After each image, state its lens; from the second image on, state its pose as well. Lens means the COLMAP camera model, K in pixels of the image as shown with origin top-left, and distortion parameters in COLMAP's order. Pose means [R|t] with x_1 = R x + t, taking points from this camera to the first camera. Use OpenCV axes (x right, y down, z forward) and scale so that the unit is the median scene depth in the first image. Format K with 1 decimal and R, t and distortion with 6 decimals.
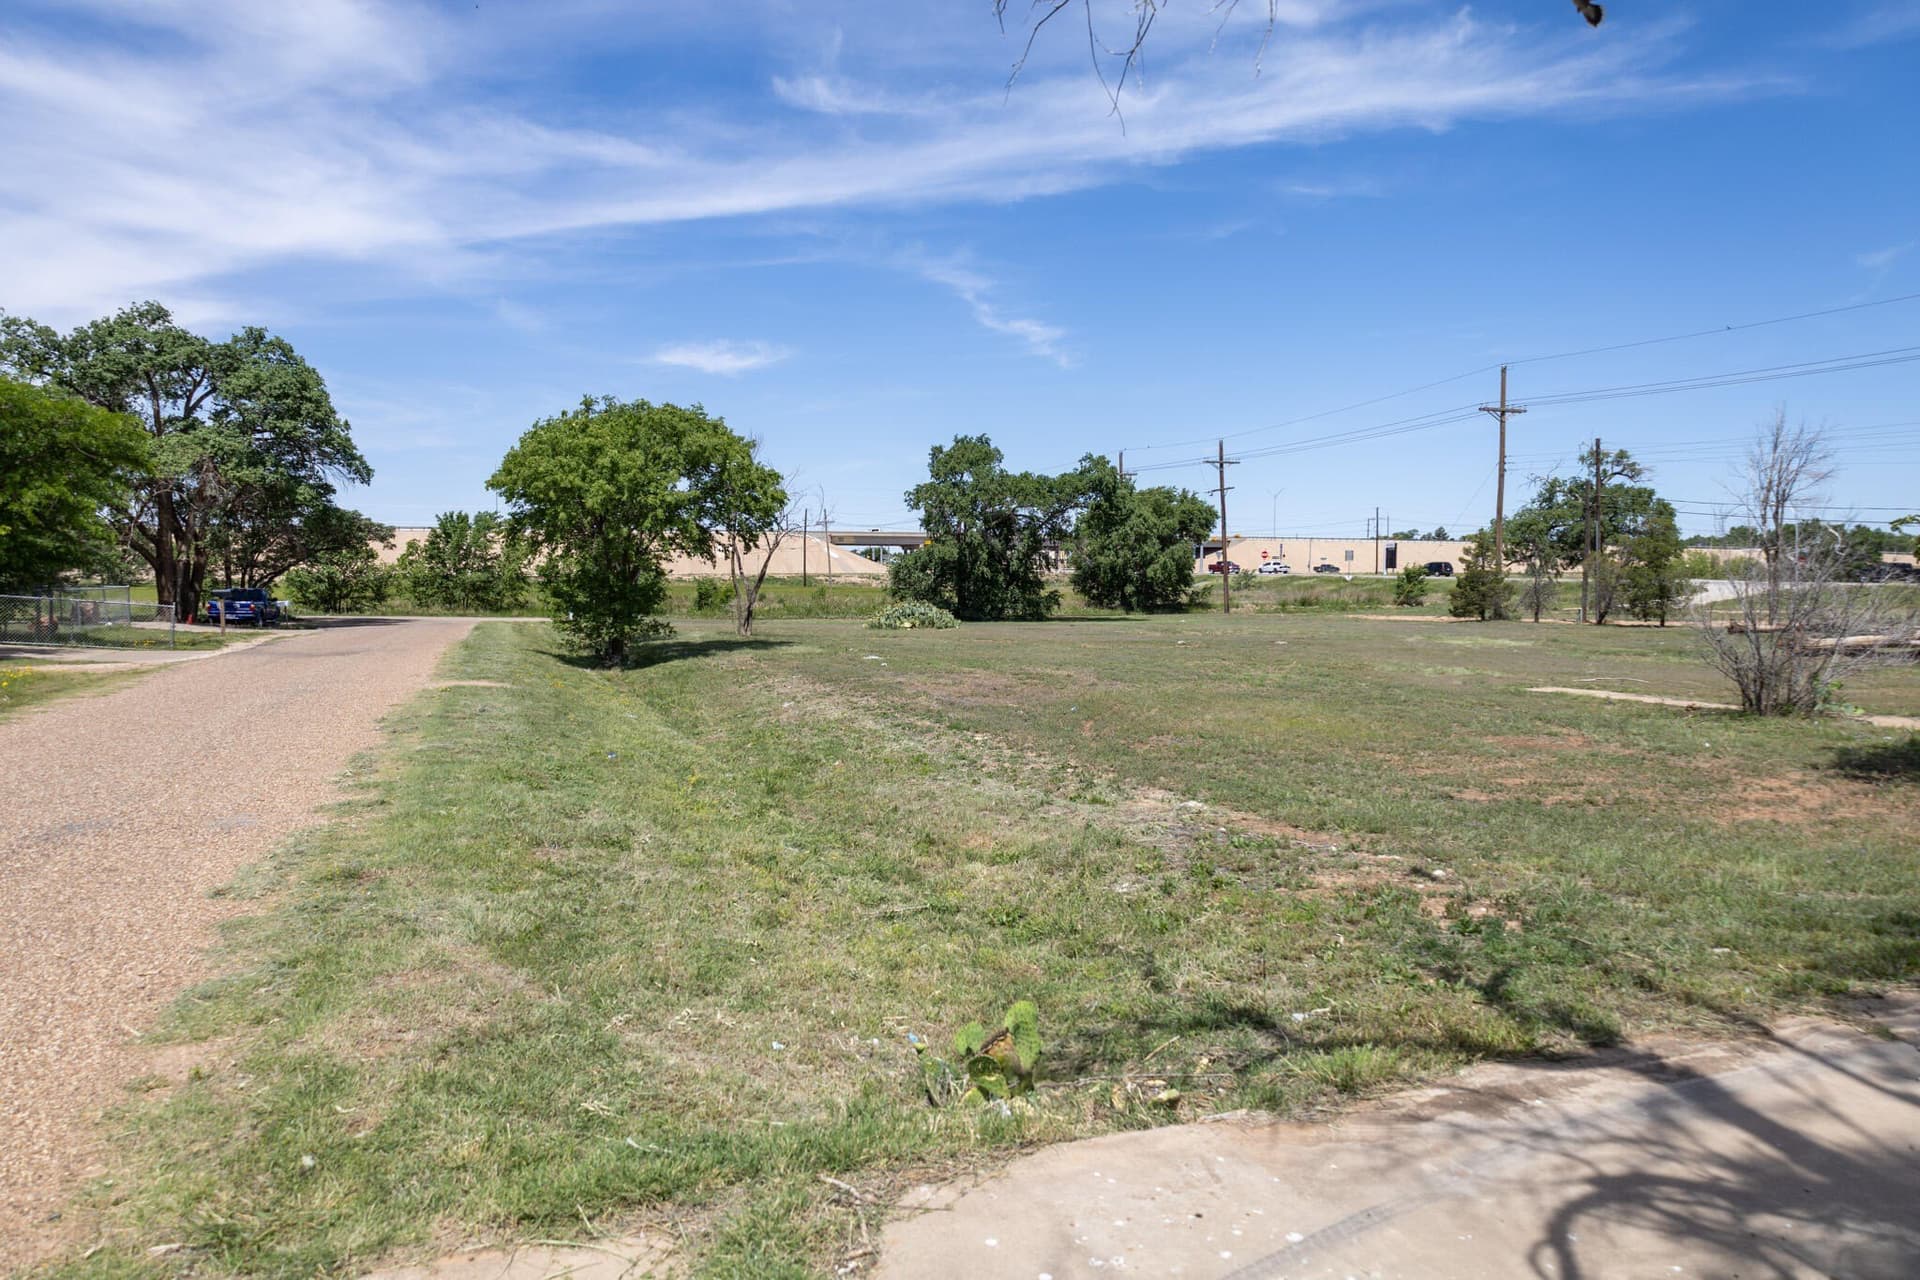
lens RADIAL K [[1231.4, 0, 970.3], [0, 1231.4, 666.8], [0, 0, 1]] dist [-0.011325, 0.010664]
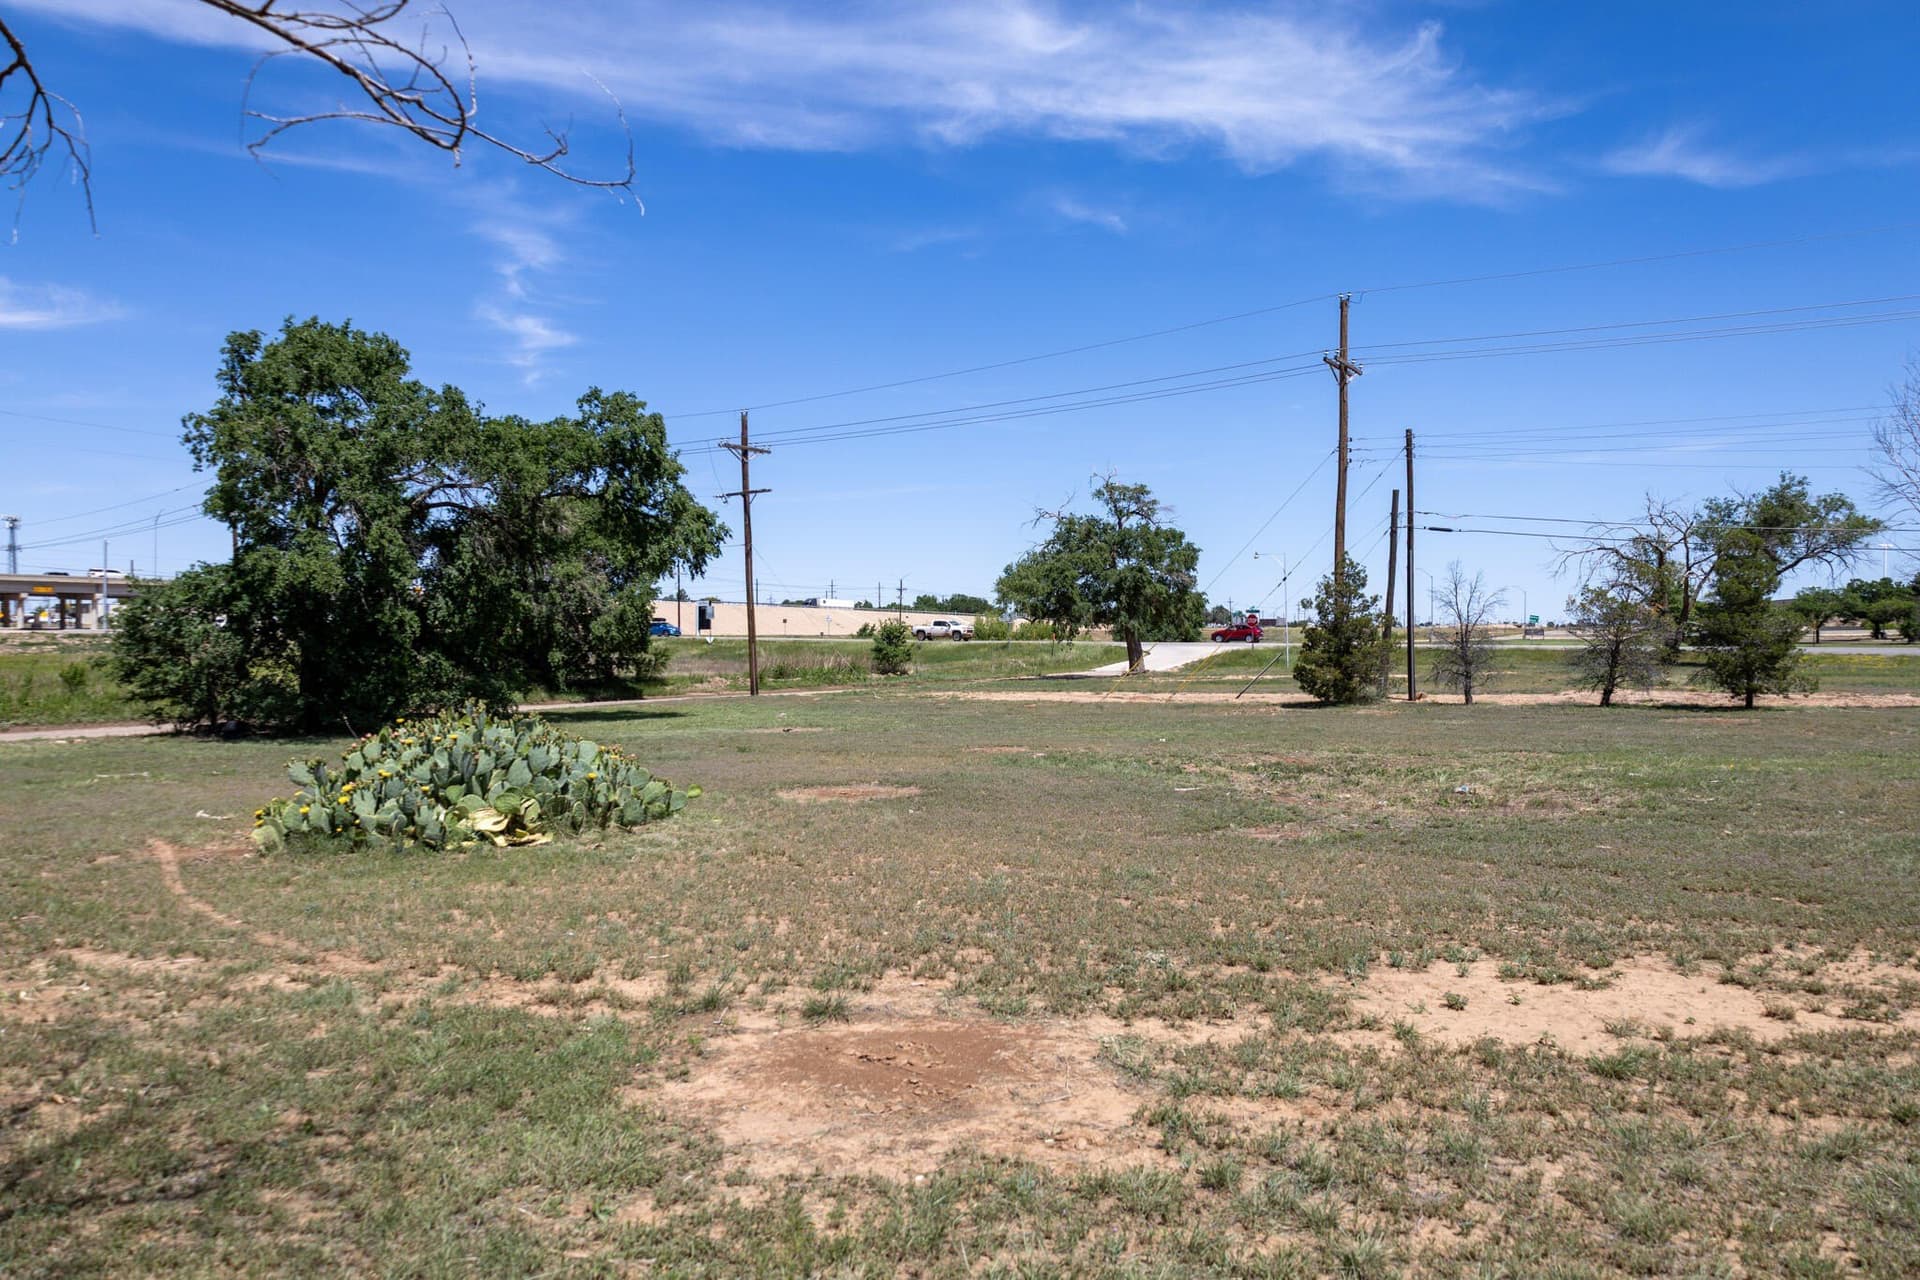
lens RADIAL K [[1231.4, 0, 962.1], [0, 1231.4, 638.2], [0, 0, 1]] dist [-0.011325, 0.010664]
pose [[0.809356, -0.000481, 0.587318, -0.060840], [0.044650, 0.997156, -0.060712, -0.026879], [-0.585618, 0.075361, 0.807076, 0.403249]]
